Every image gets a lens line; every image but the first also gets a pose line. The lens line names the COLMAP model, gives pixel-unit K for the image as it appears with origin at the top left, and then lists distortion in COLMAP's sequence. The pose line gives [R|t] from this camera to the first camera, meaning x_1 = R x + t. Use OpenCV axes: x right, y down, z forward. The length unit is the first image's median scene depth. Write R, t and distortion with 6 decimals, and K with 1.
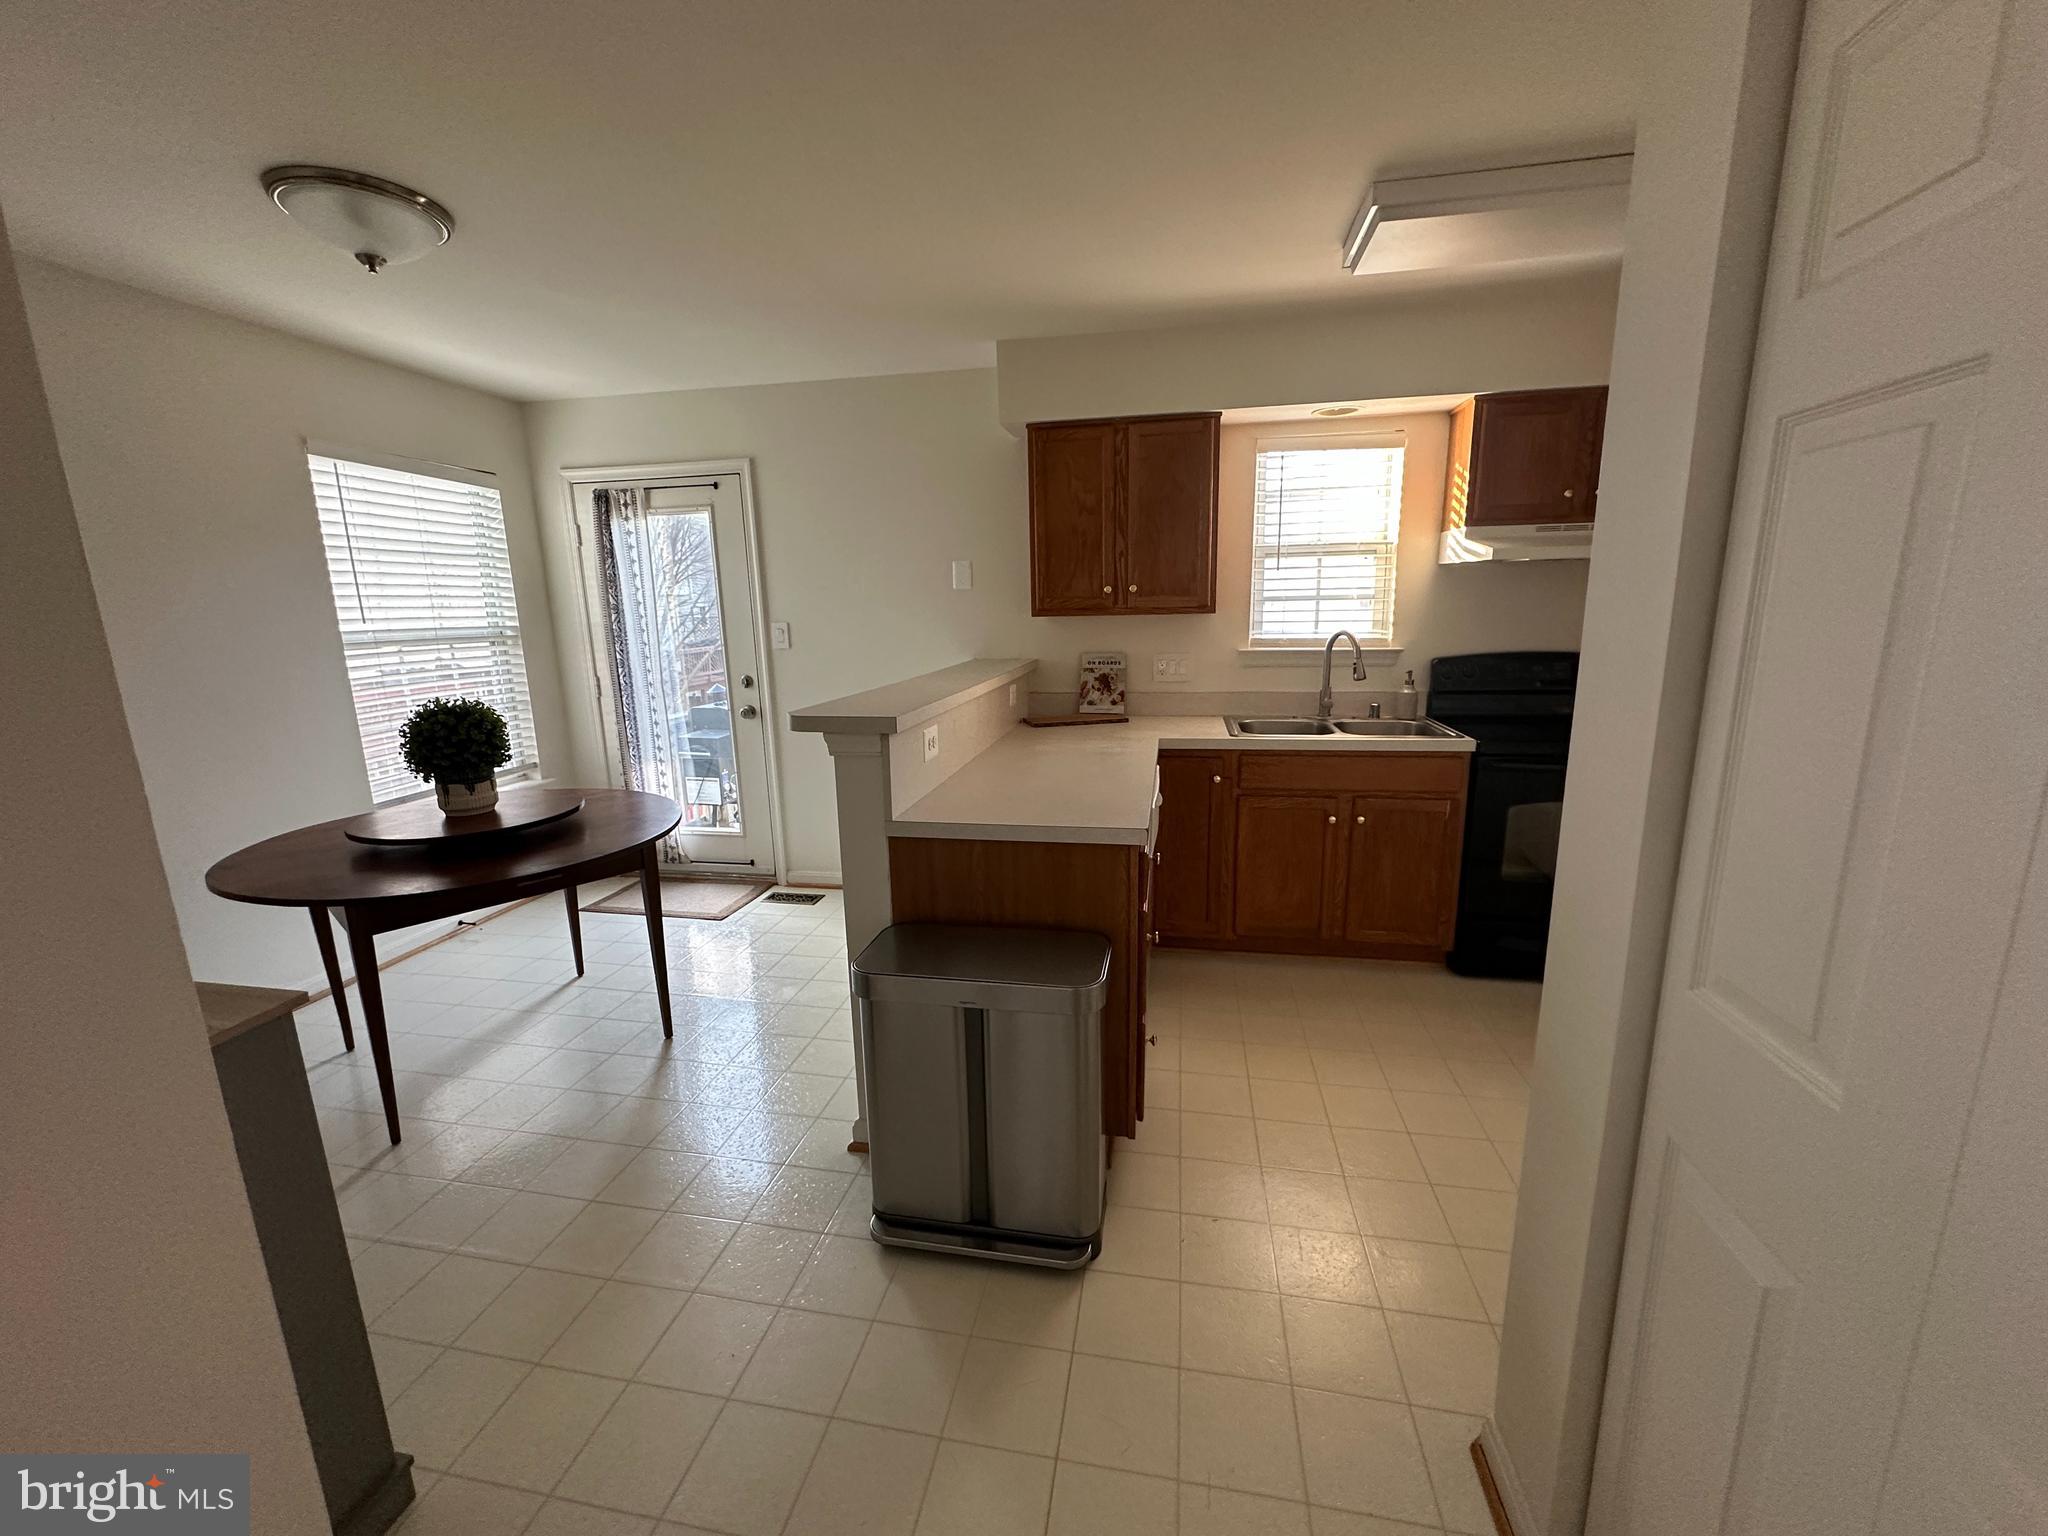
lens RADIAL K [[811.8, 0, 1024.1], [0, 811.8, 766.2], [0, 0, 1]] dist [0.002802, -0.000835]
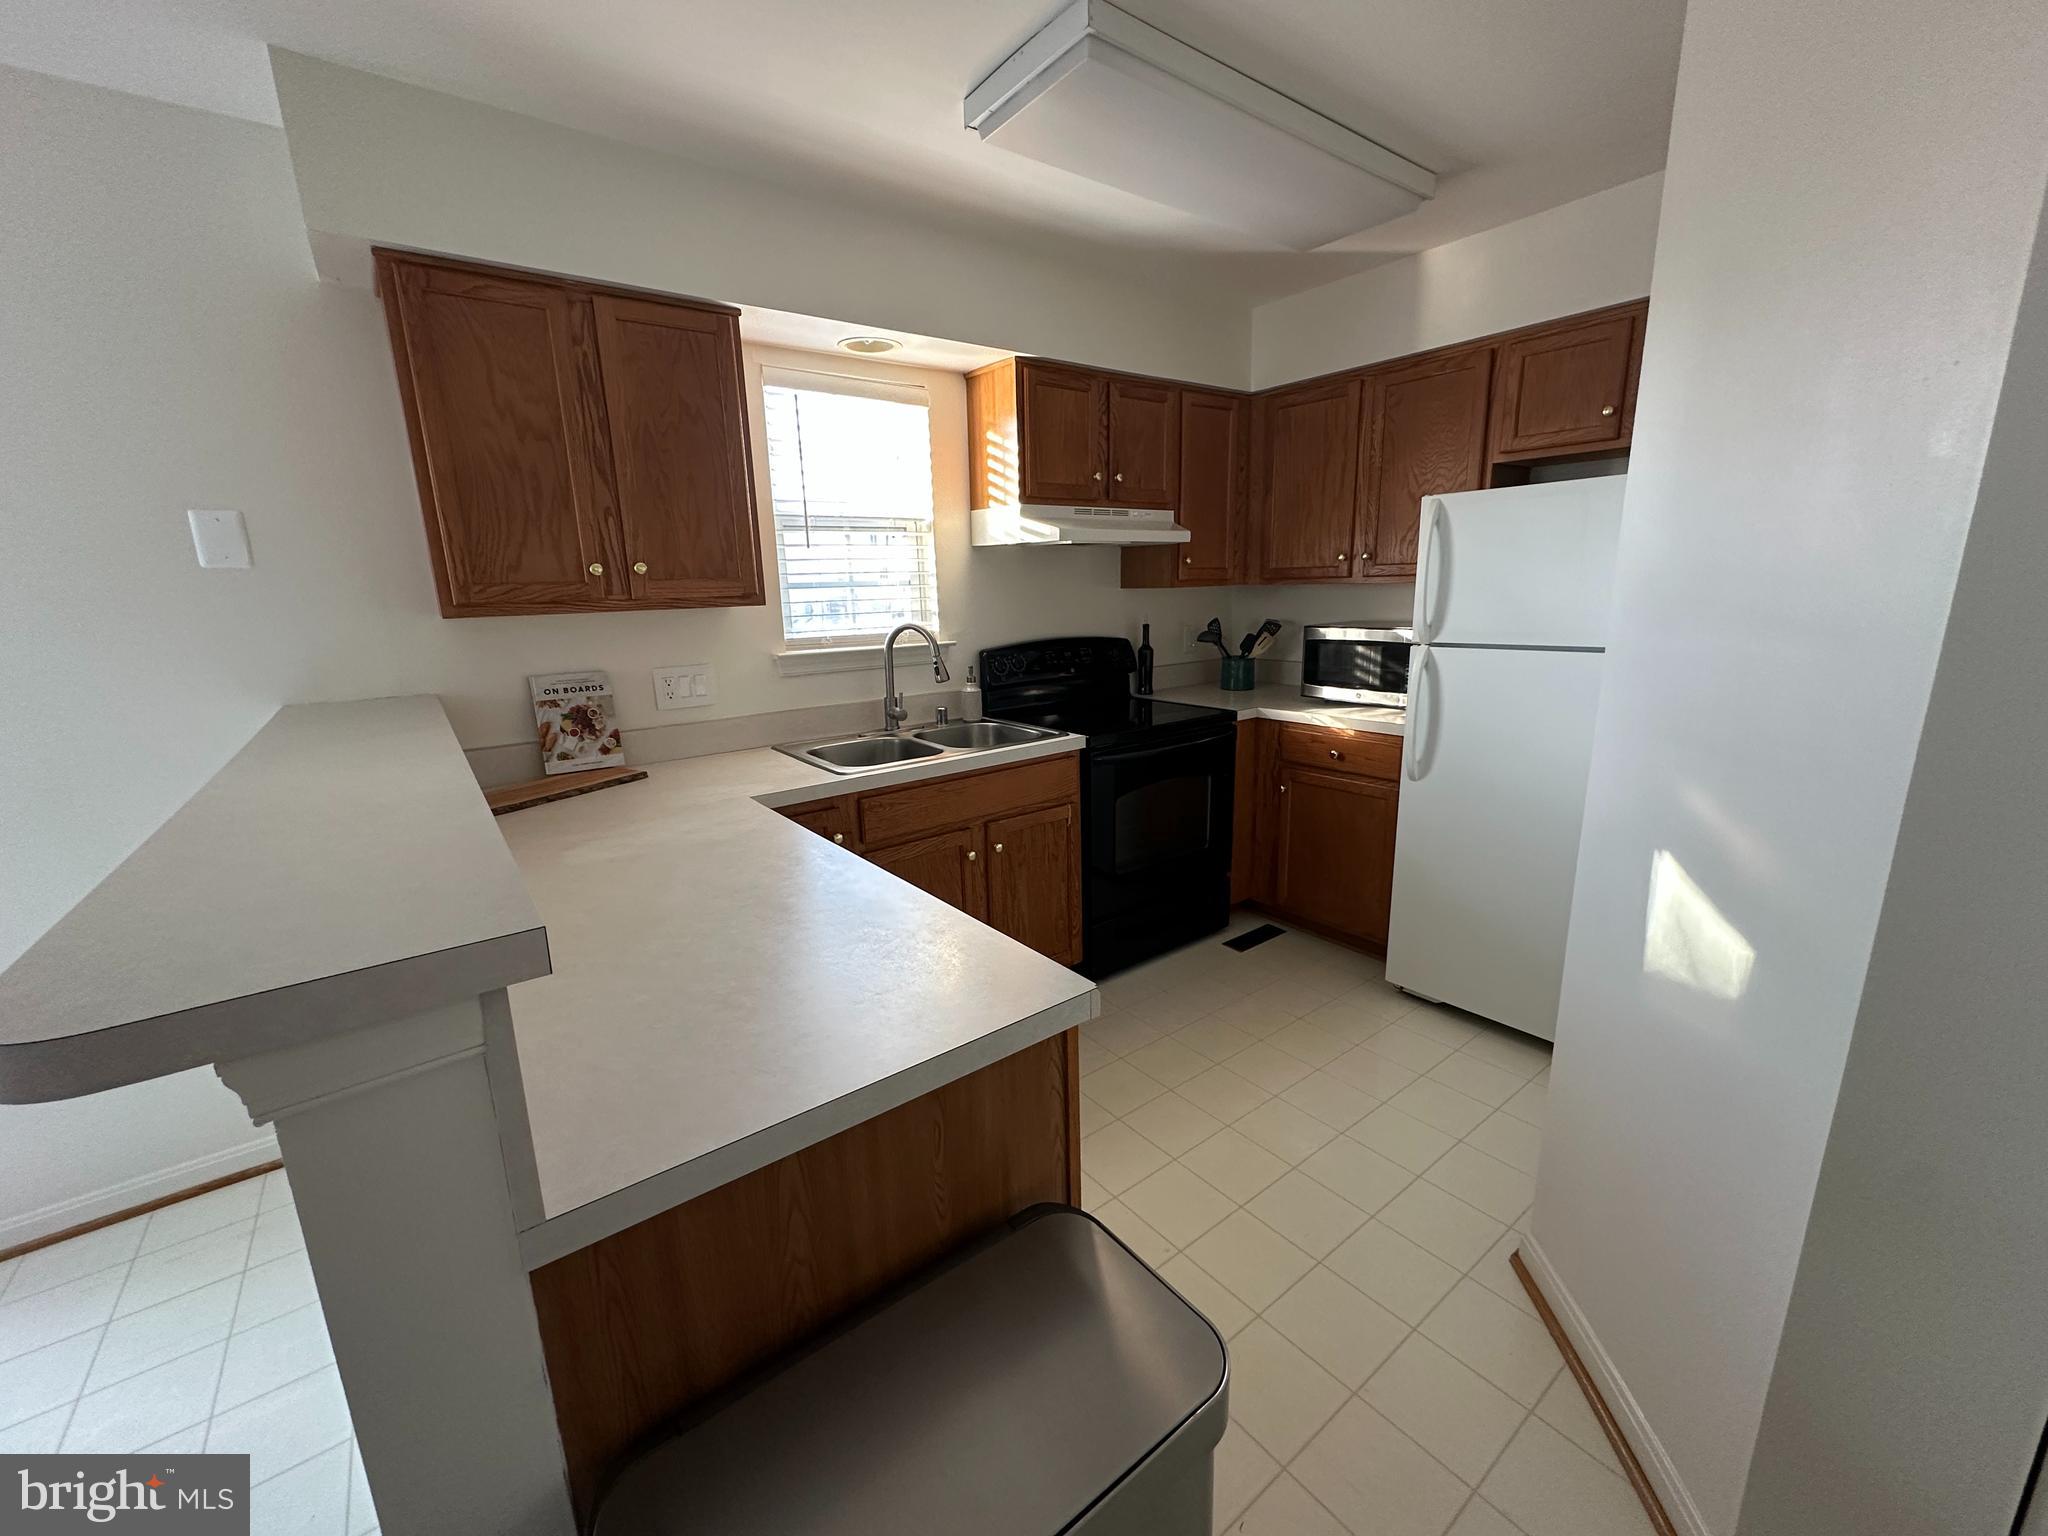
lens RADIAL K [[811.8, 0, 1018.8], [0, 811.8, 766.9], [0, 0, 1]] dist [0.002802, -0.000835]
pose [[0.677077, -0.163469, 0.717526, -0.140611], [0.159255, 0.984460, 0.074006, -0.066422], [-0.718474, 0.064162, 0.692589, 0.357447]]
